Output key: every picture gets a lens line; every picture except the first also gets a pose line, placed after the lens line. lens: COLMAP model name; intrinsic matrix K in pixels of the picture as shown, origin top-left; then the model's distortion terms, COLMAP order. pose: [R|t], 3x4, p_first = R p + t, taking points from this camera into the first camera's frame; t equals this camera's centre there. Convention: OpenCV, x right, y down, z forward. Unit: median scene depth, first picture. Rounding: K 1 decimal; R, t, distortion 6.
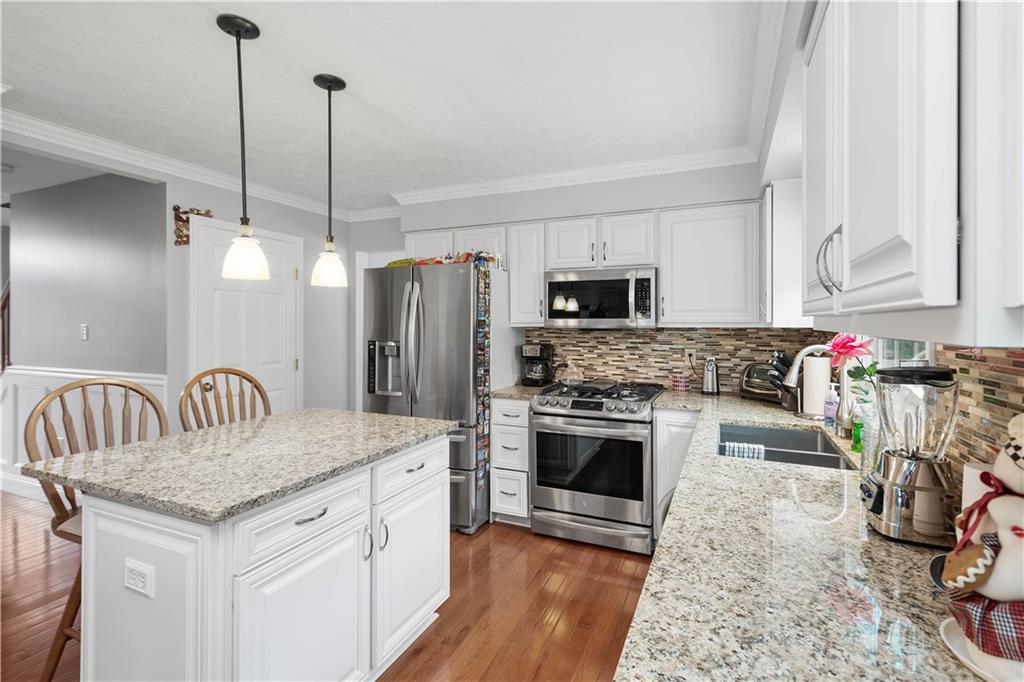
lens RADIAL K [[457.1, 0, 511.8], [0, 457.1, 316.8], [0, 0, 1]] dist [0.003243, -0.000160]
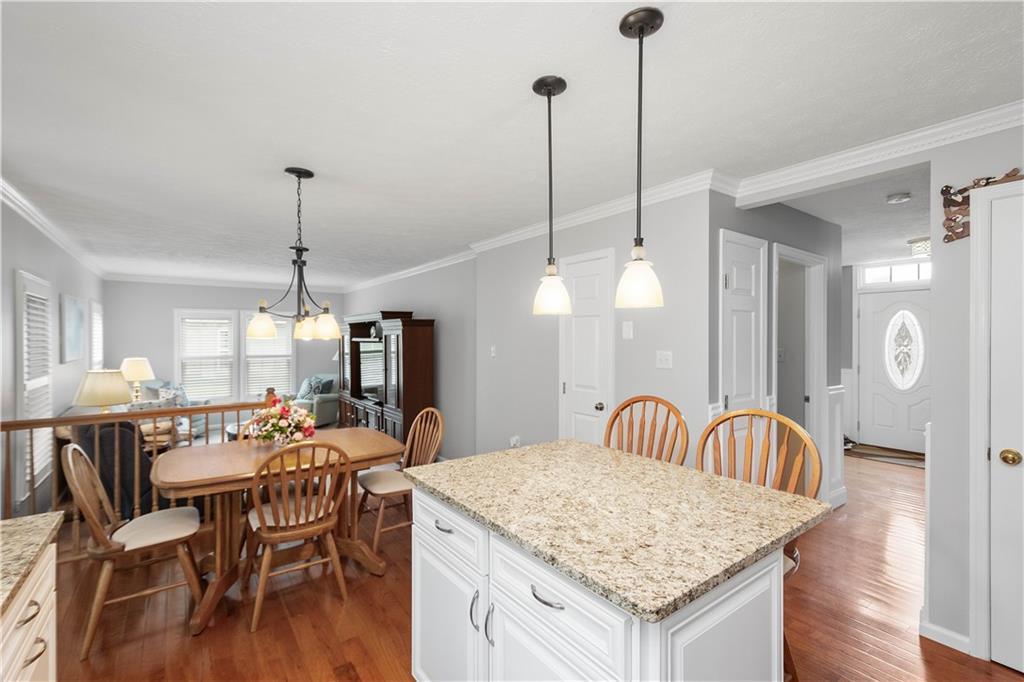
lens RADIAL K [[467.4, 0, 509.8], [0, 467.4, 335.6], [0, 0, 1]] dist [0.001033, 0.000068]
pose [[-0.475413, 0.002044, -0.879760, 0.346589], [0.005166, 0.999987, -0.000468, -0.024882], [0.879748, -0.004768, -0.475417, 1.167785]]
